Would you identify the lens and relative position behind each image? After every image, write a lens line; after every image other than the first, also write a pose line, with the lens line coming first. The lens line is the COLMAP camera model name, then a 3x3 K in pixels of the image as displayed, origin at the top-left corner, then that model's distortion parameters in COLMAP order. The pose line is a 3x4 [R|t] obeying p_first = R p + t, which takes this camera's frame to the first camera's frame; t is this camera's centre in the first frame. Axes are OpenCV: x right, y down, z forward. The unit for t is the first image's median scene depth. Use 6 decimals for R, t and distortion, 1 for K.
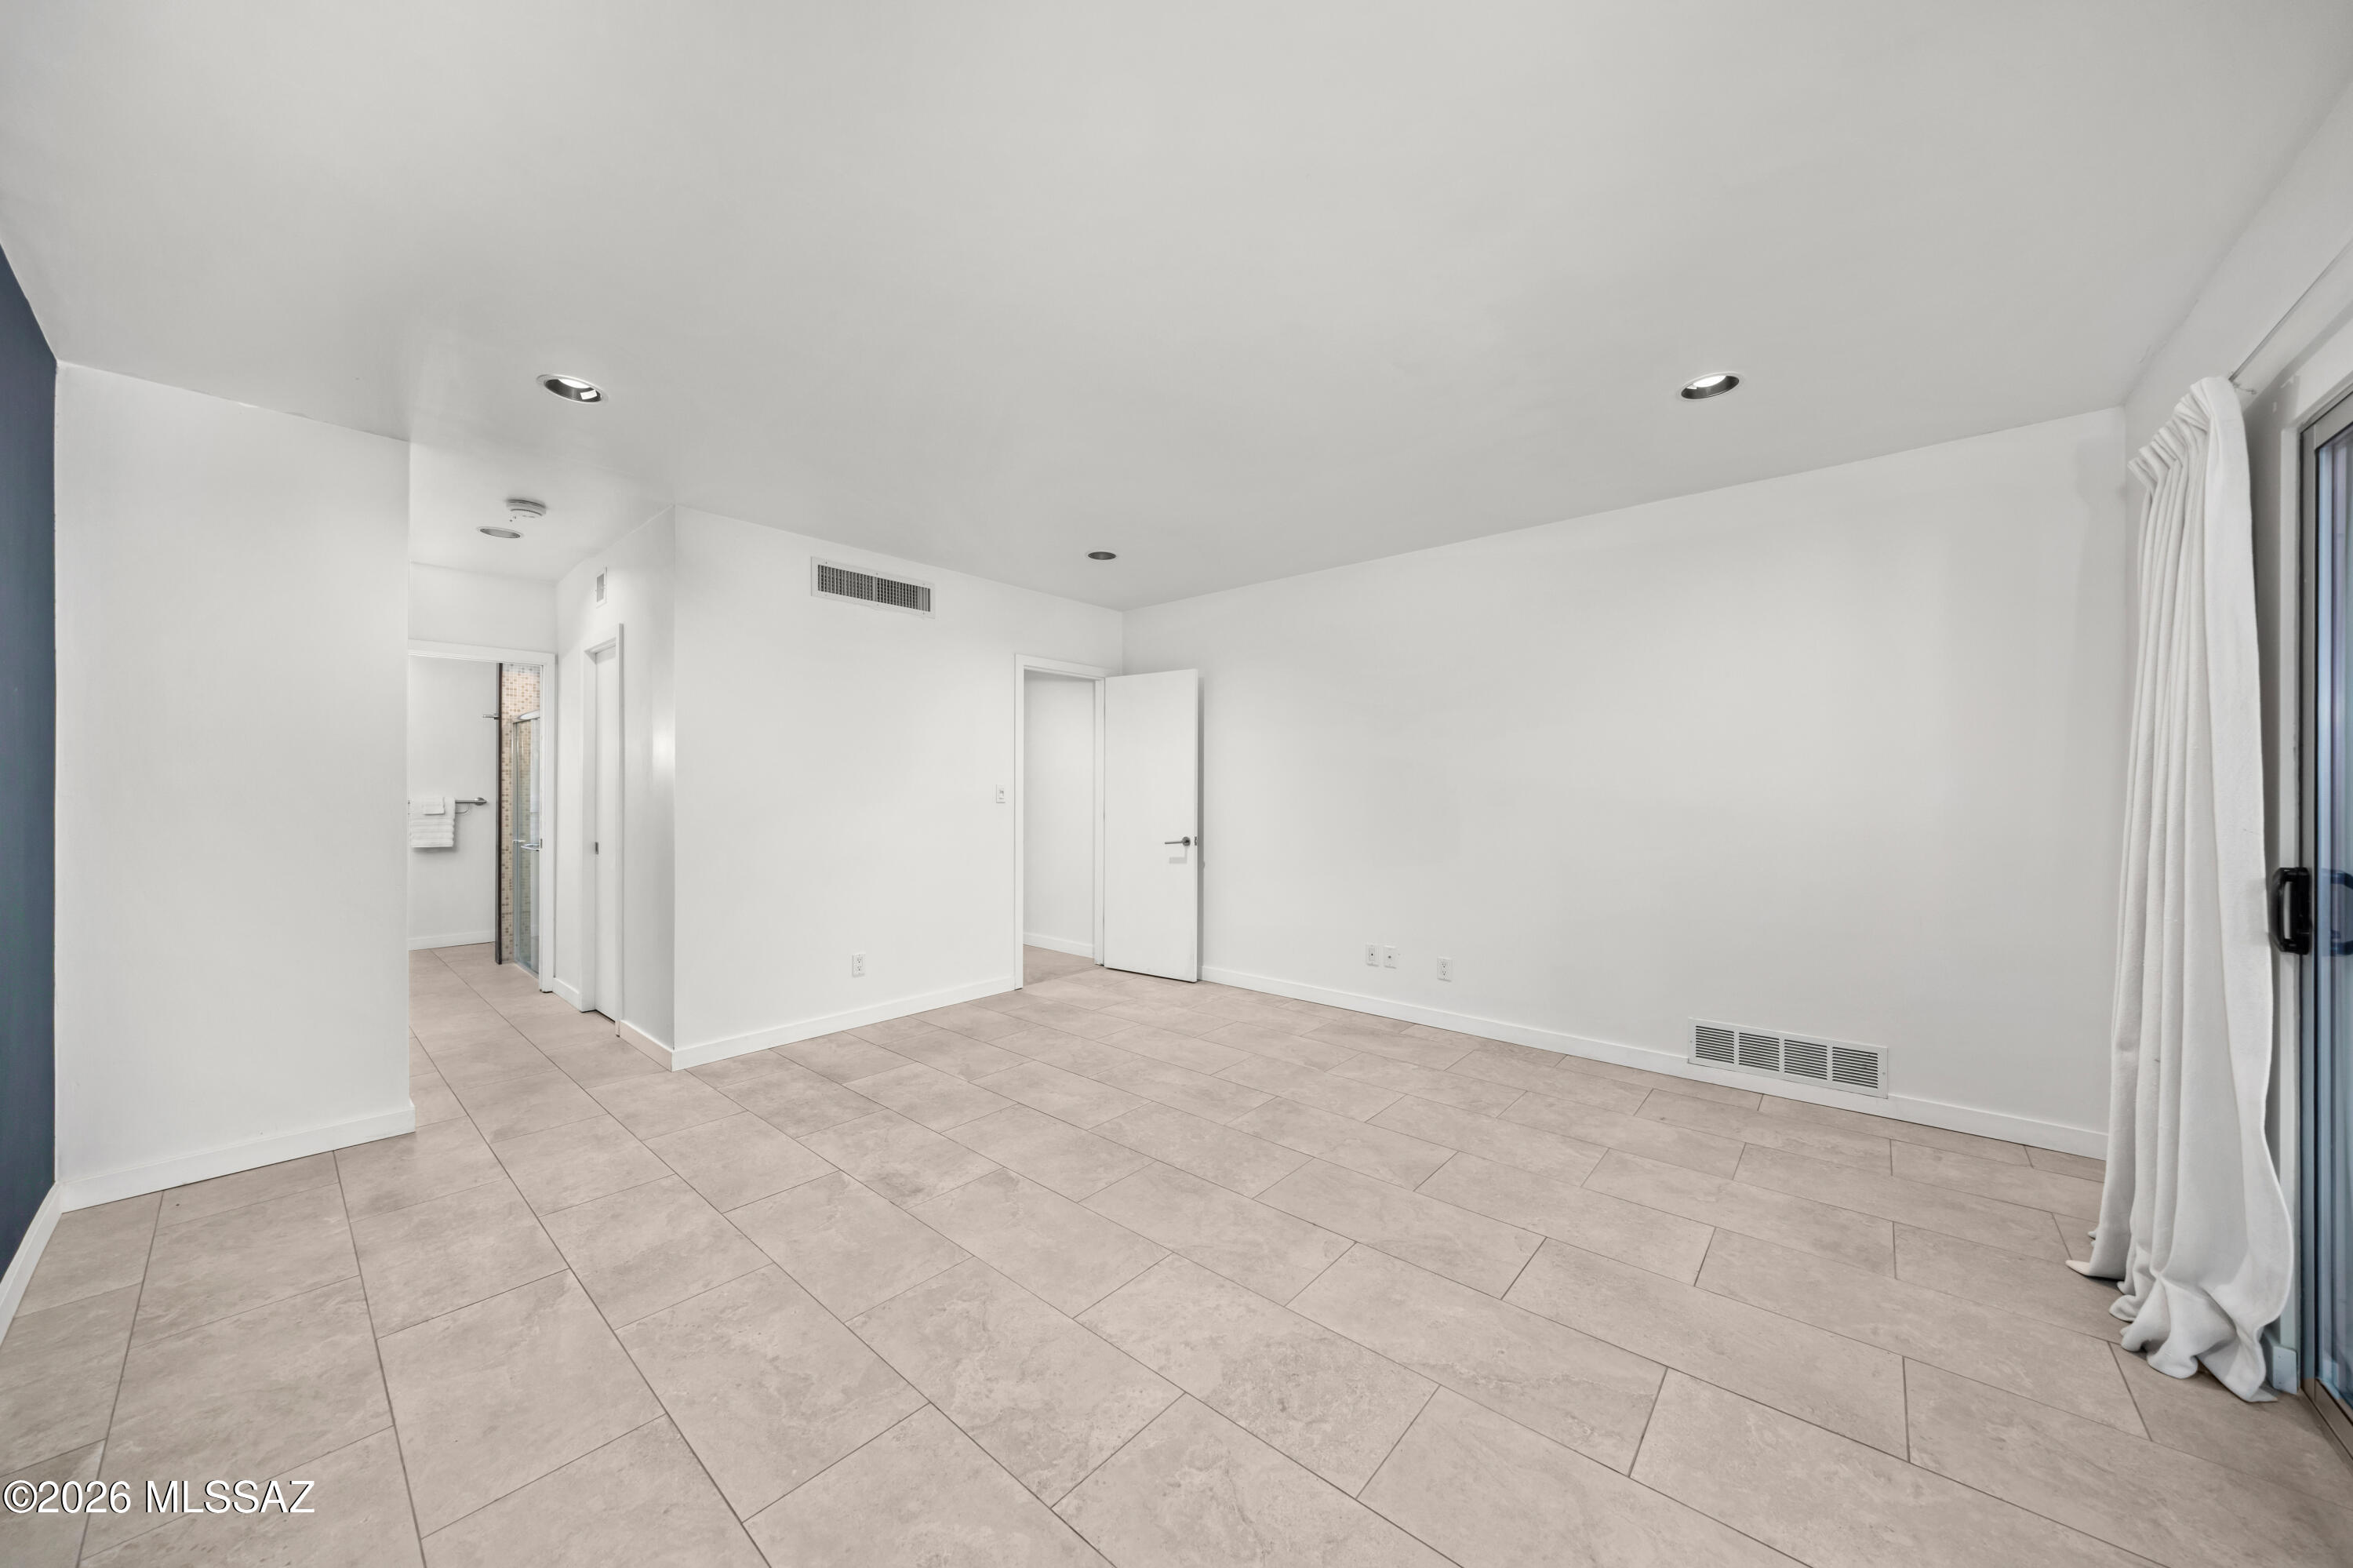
lens RADIAL K [[807.0, 0, 1176.5], [0, 807.0, 784.0], [0, 0, 1]] dist [-0.004164, 0.000402]
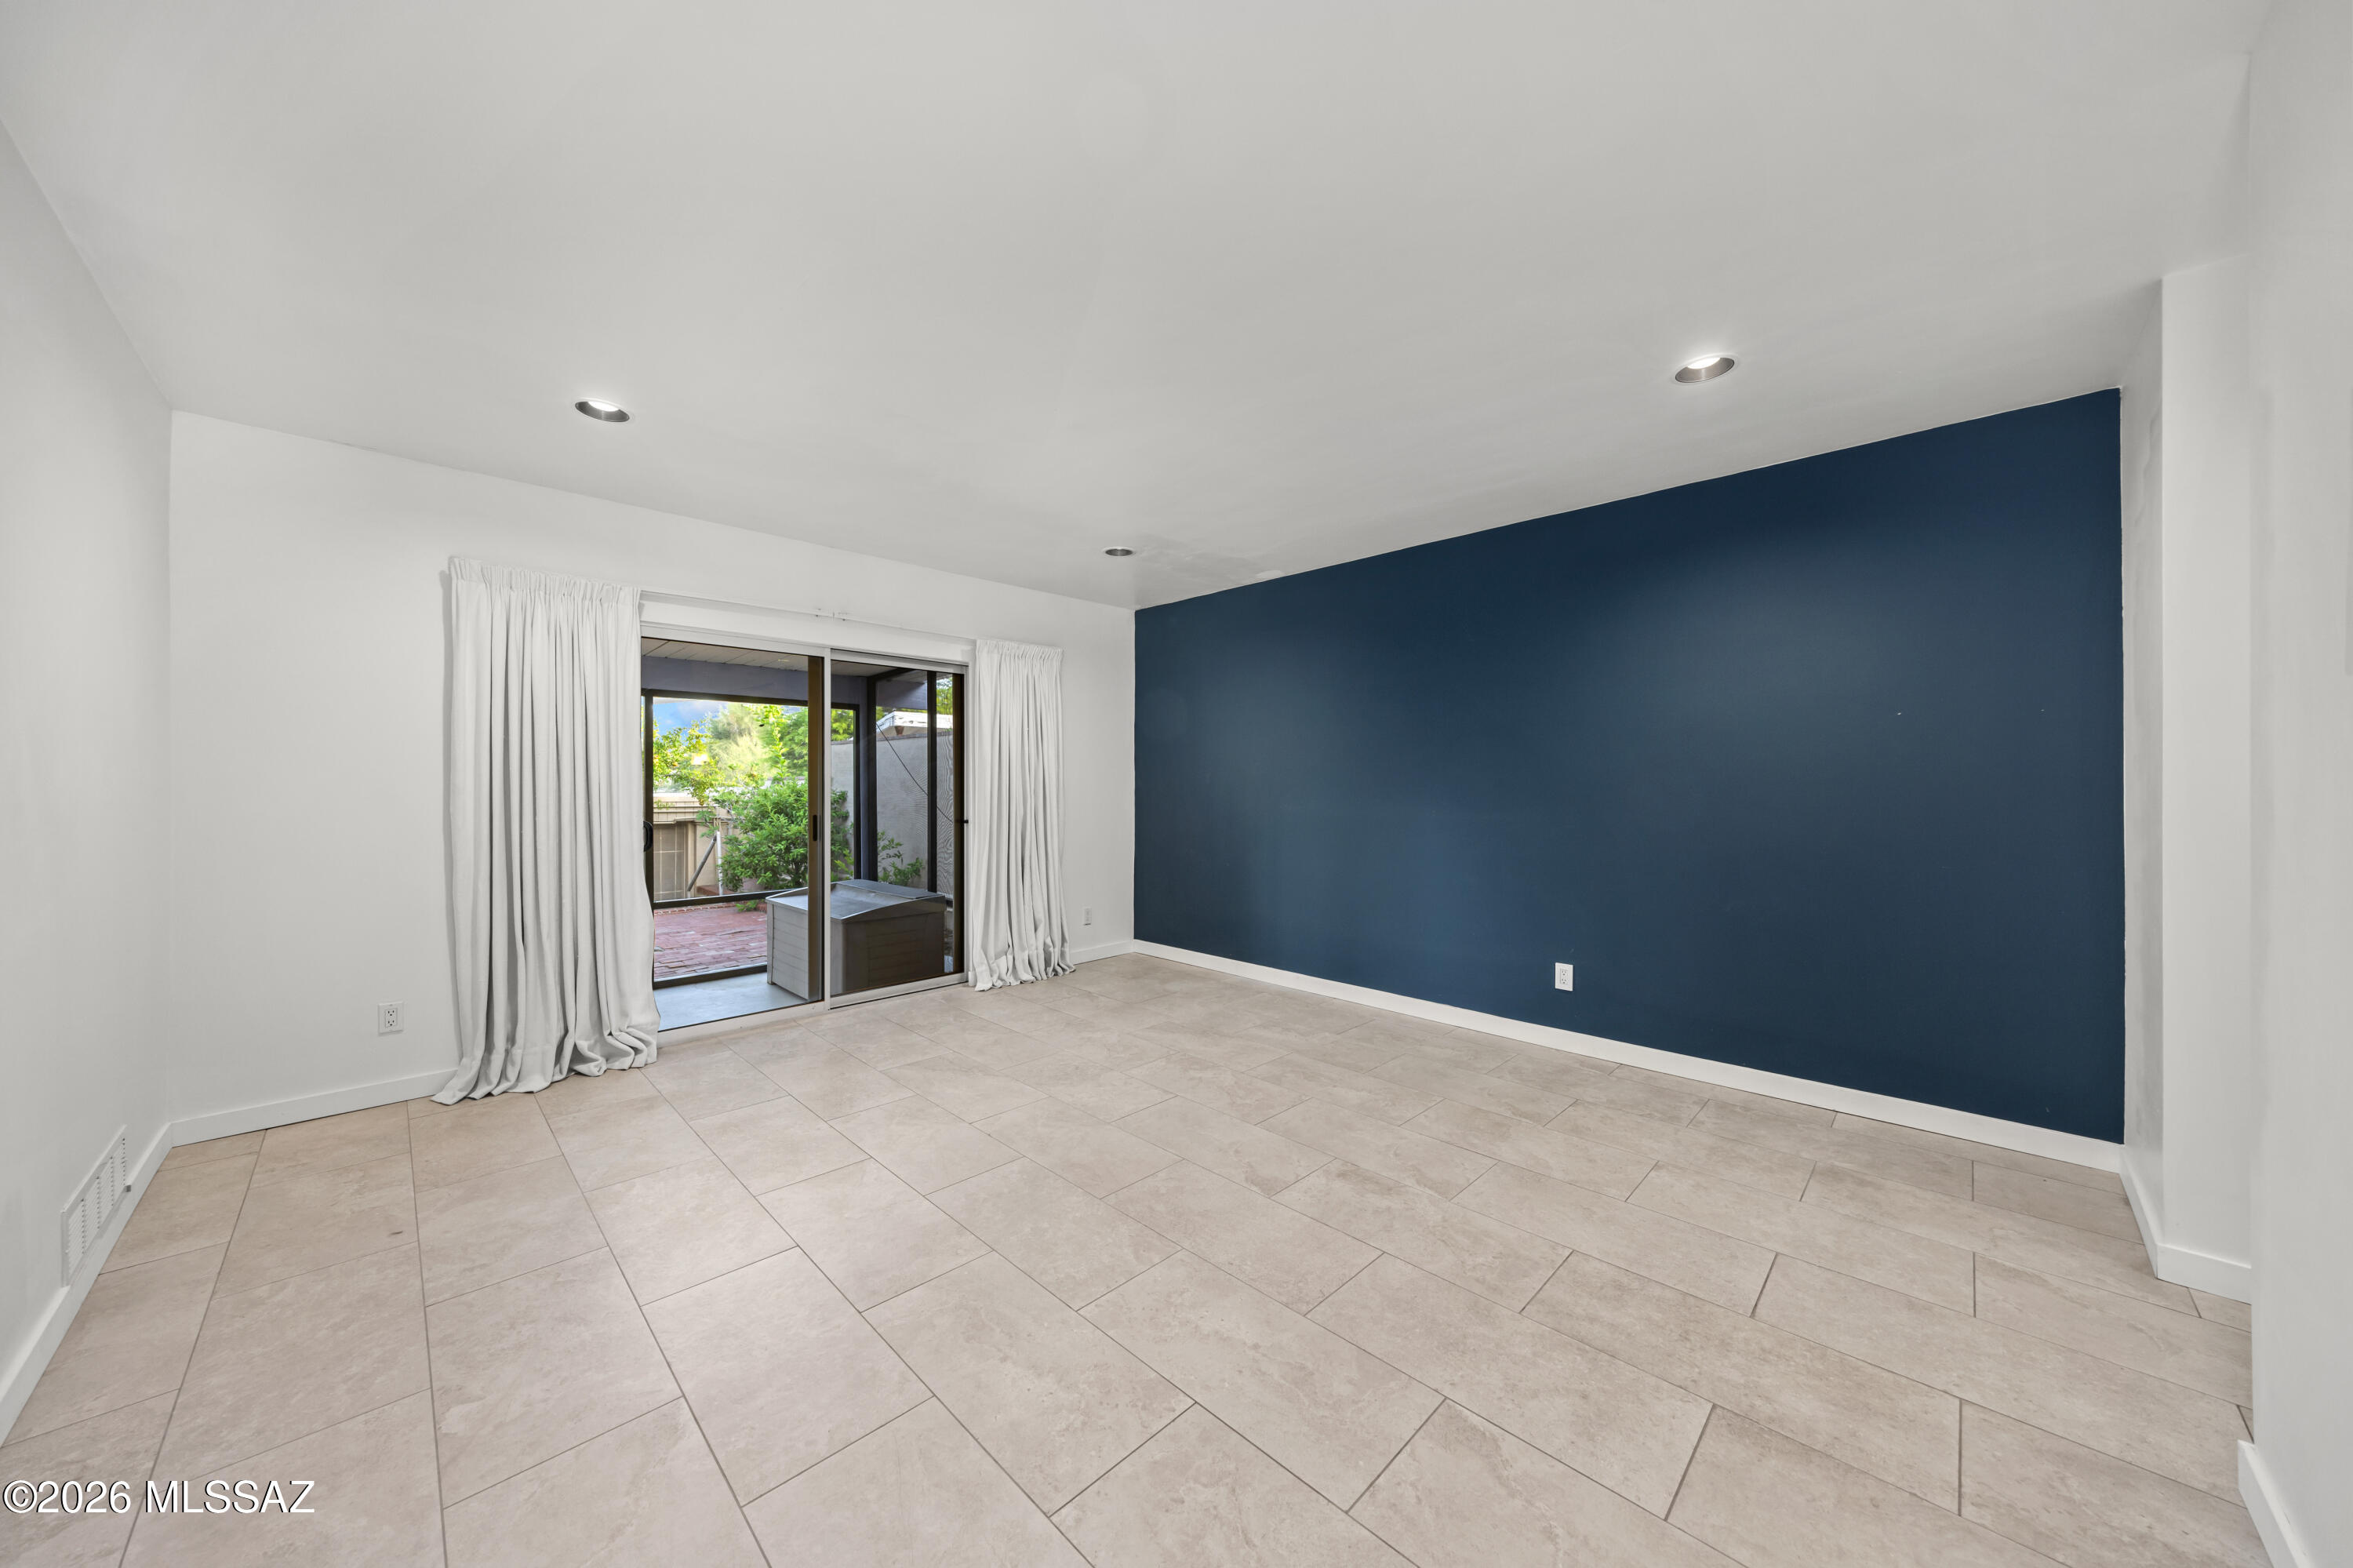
lens RADIAL K [[807.0, 0, 1176.5], [0, 807.0, 784.0], [0, 0, 1]] dist [-0.004164, 0.000402]
pose [[-0.997674, 0.000302, 0.068165, -0.181177], [-0.000037, 0.999988, -0.004975, 0.014424], [-0.068166, -0.004966, -0.997662, 2.019036]]
